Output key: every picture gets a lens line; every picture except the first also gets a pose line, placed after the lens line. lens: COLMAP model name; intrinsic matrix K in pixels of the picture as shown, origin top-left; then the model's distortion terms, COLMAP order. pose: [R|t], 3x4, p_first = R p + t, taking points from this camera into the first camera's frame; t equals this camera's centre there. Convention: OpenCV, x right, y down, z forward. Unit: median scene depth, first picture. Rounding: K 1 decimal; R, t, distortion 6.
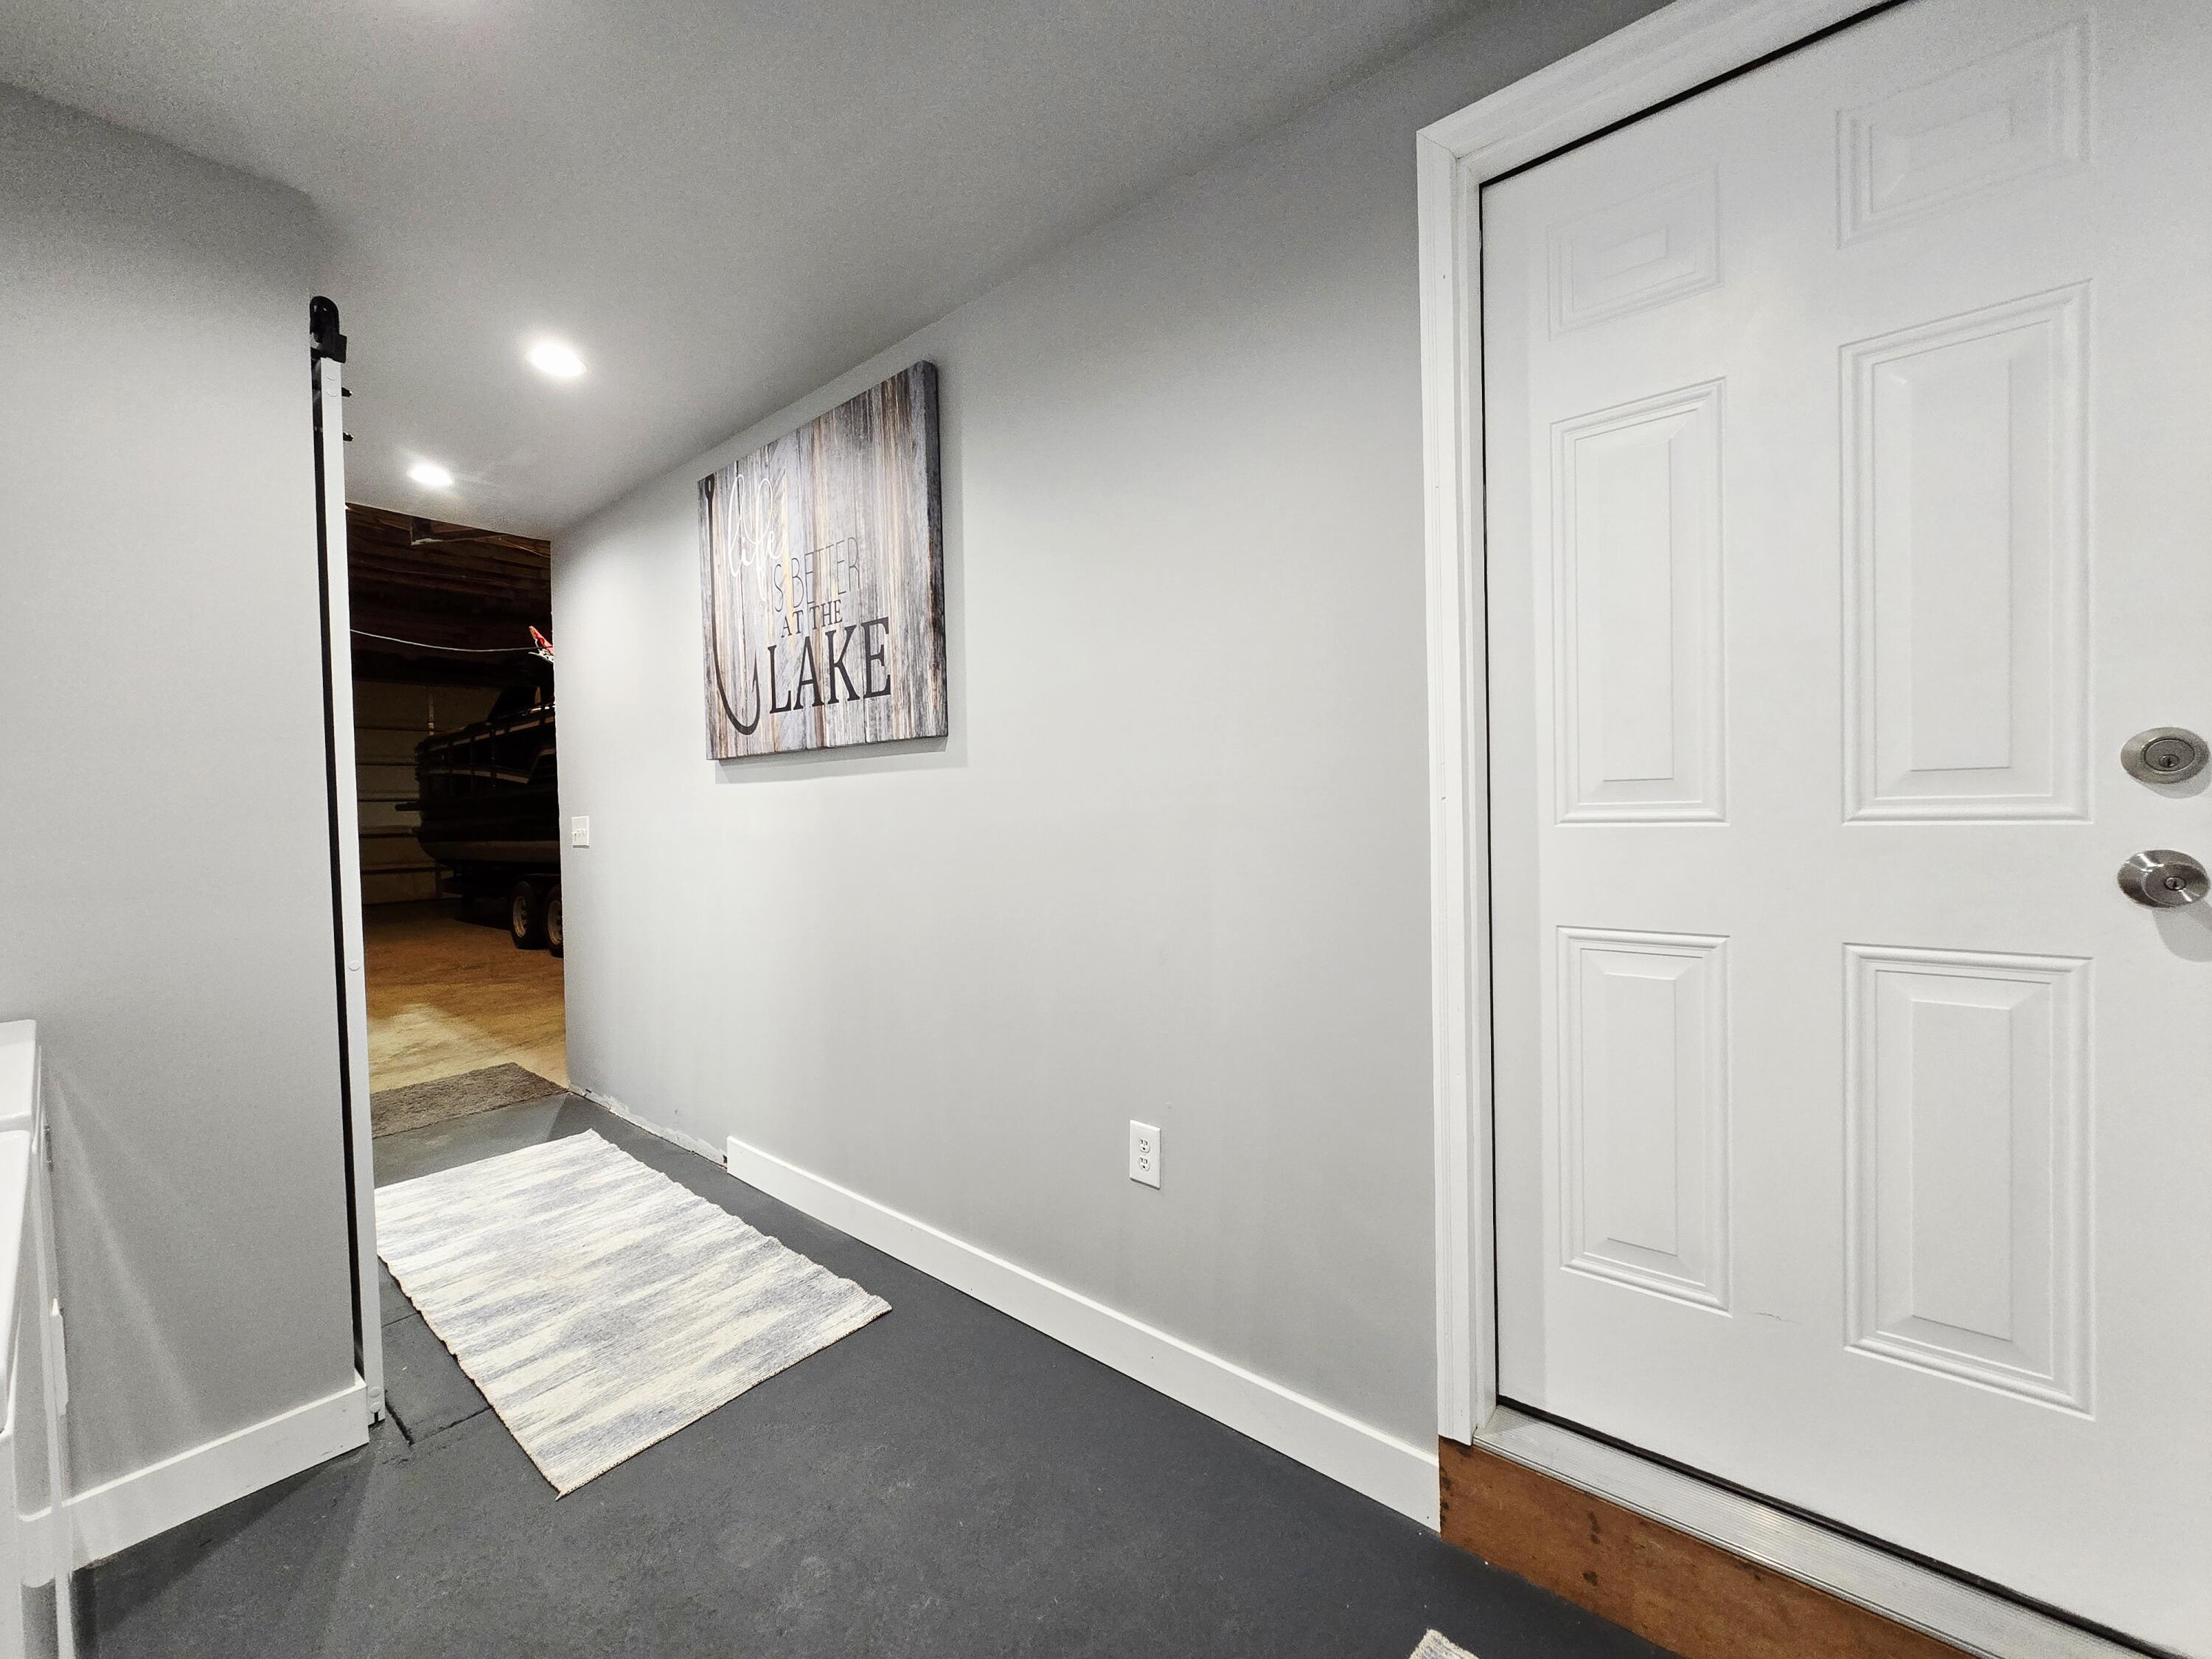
lens RADIAL K [[898.4, 0, 1108.3], [0, 898.4, 831.5], [0, 0, 1]] dist [-0.003941, 0.000355]
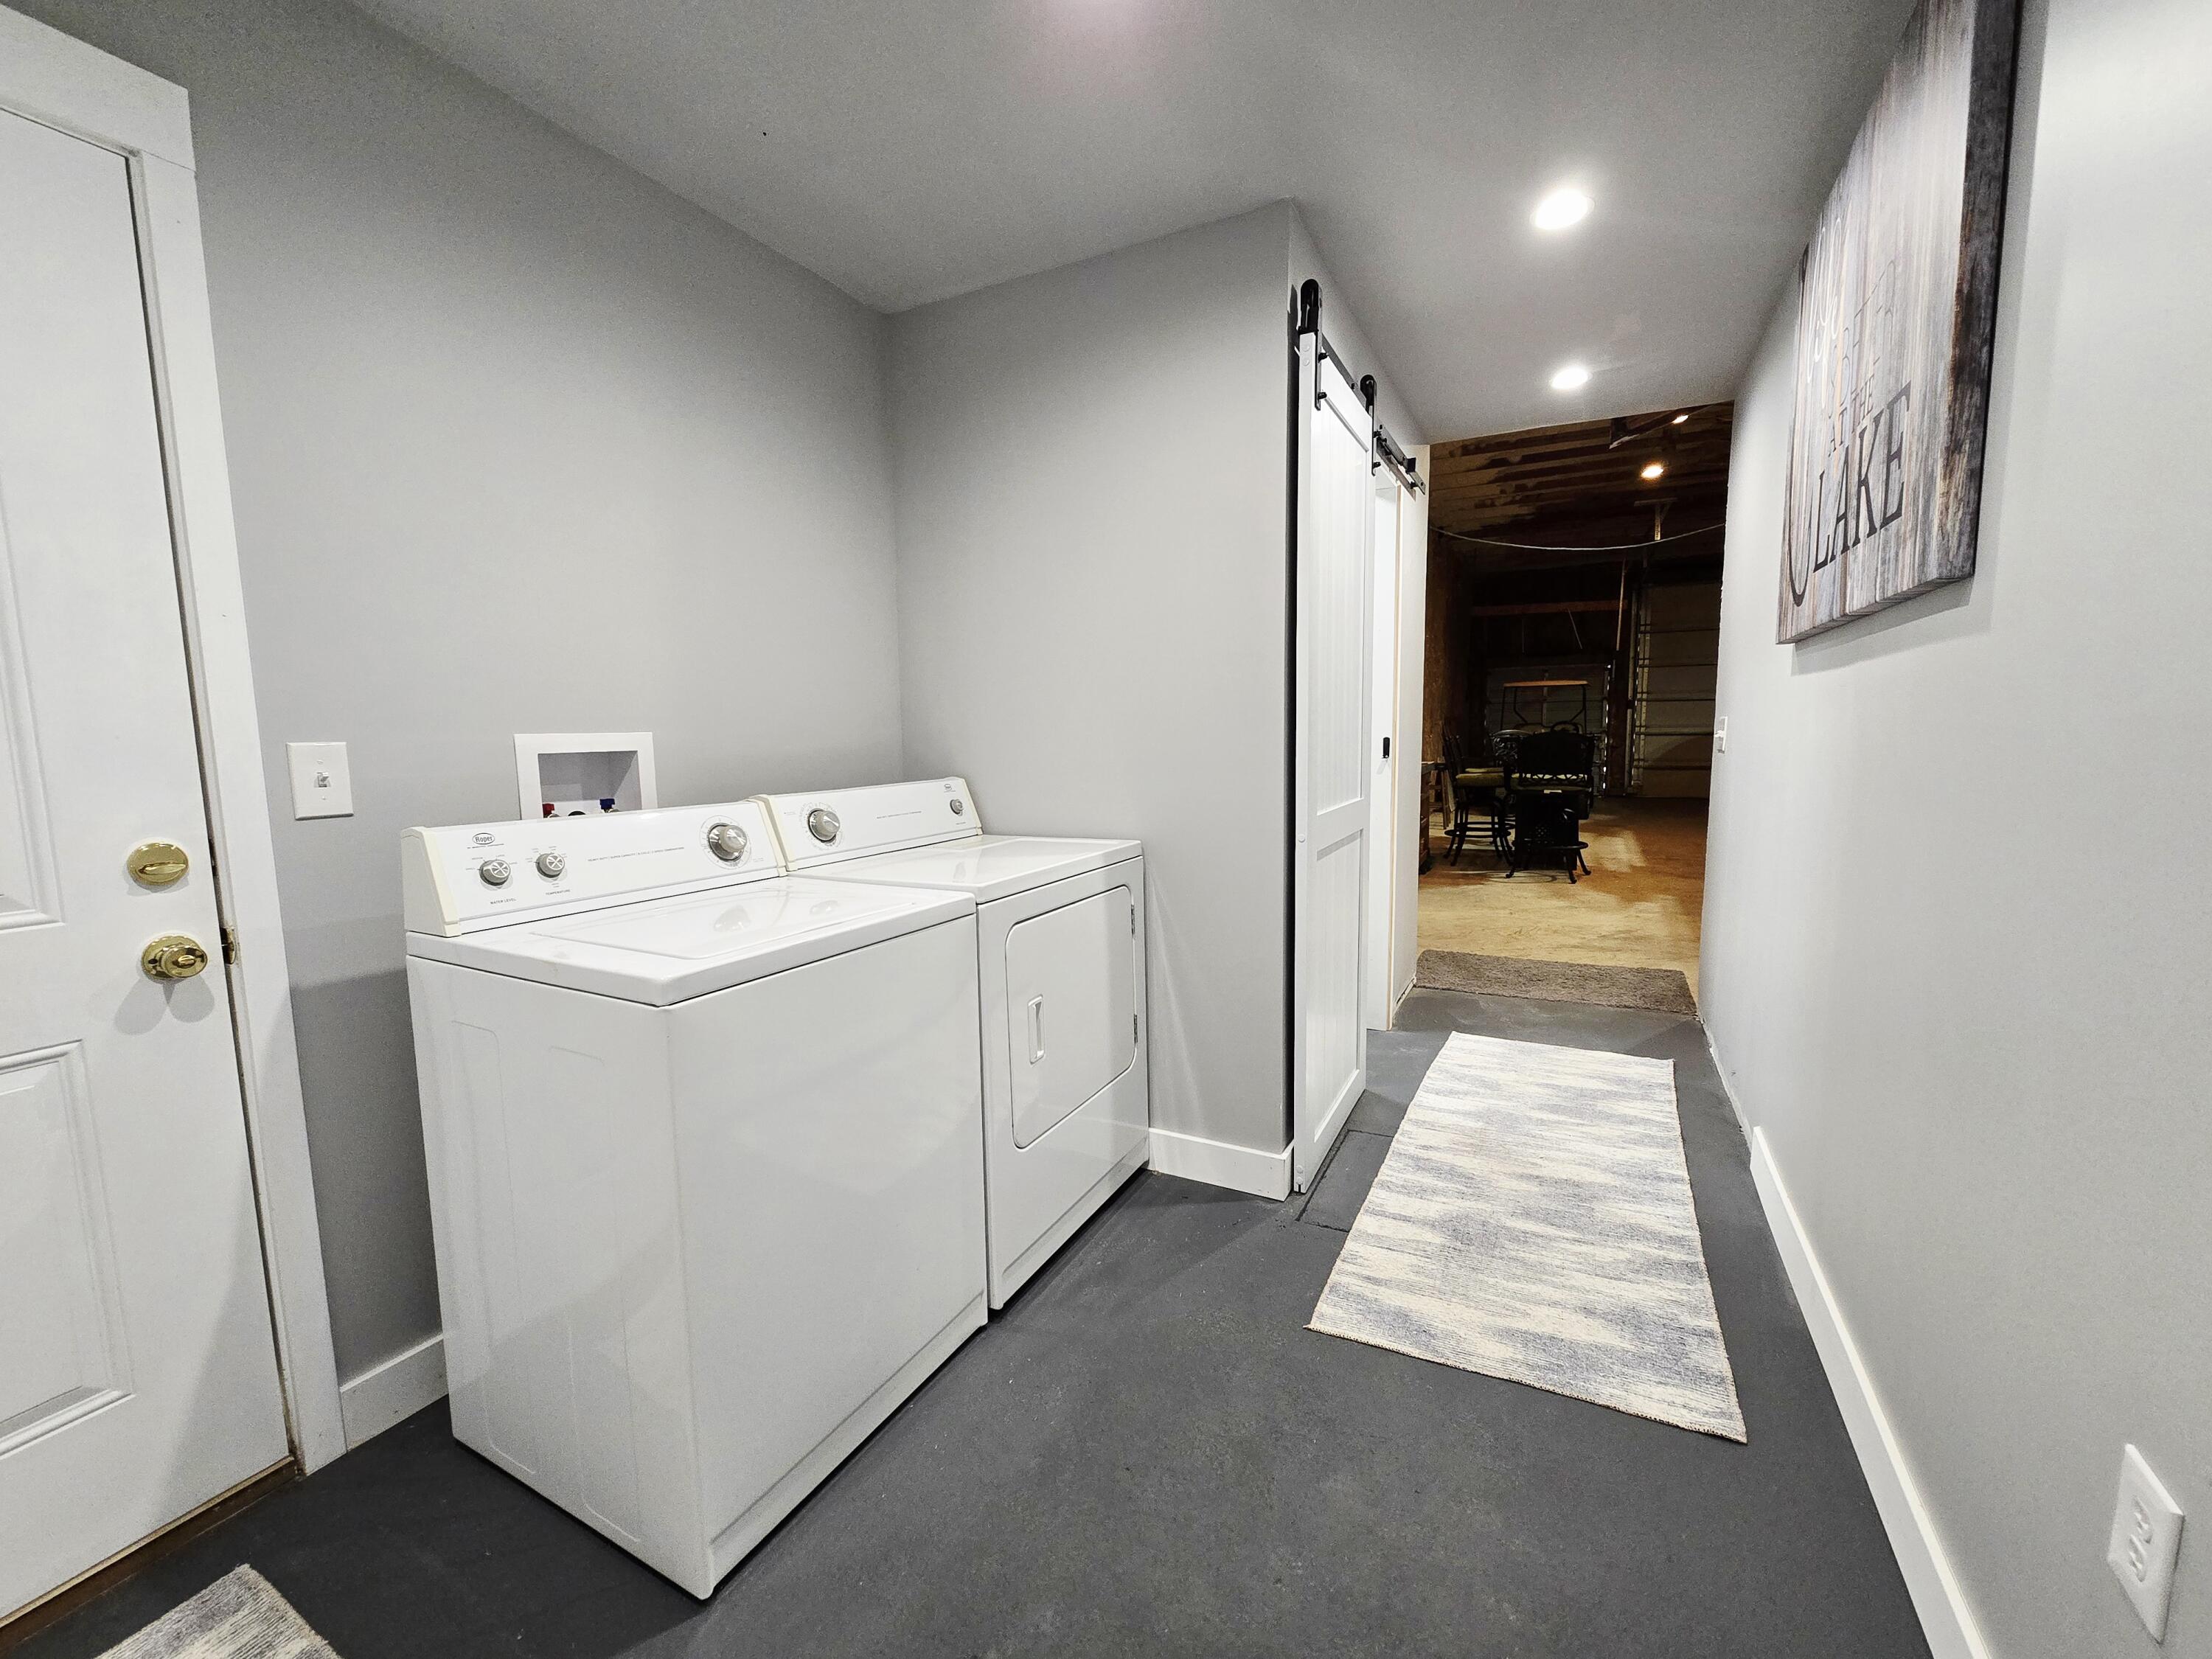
lens RADIAL K [[898.4, 0, 1108.3], [0, 898.4, 831.5], [0, 0, 1]] dist [-0.003941, 0.000355]
pose [[0.221062, 0.127935, -0.966832, 0.235246], [-0.016880, 0.991712, 0.127367, -0.012171], [0.975114, -0.011836, 0.221389, 0.346507]]
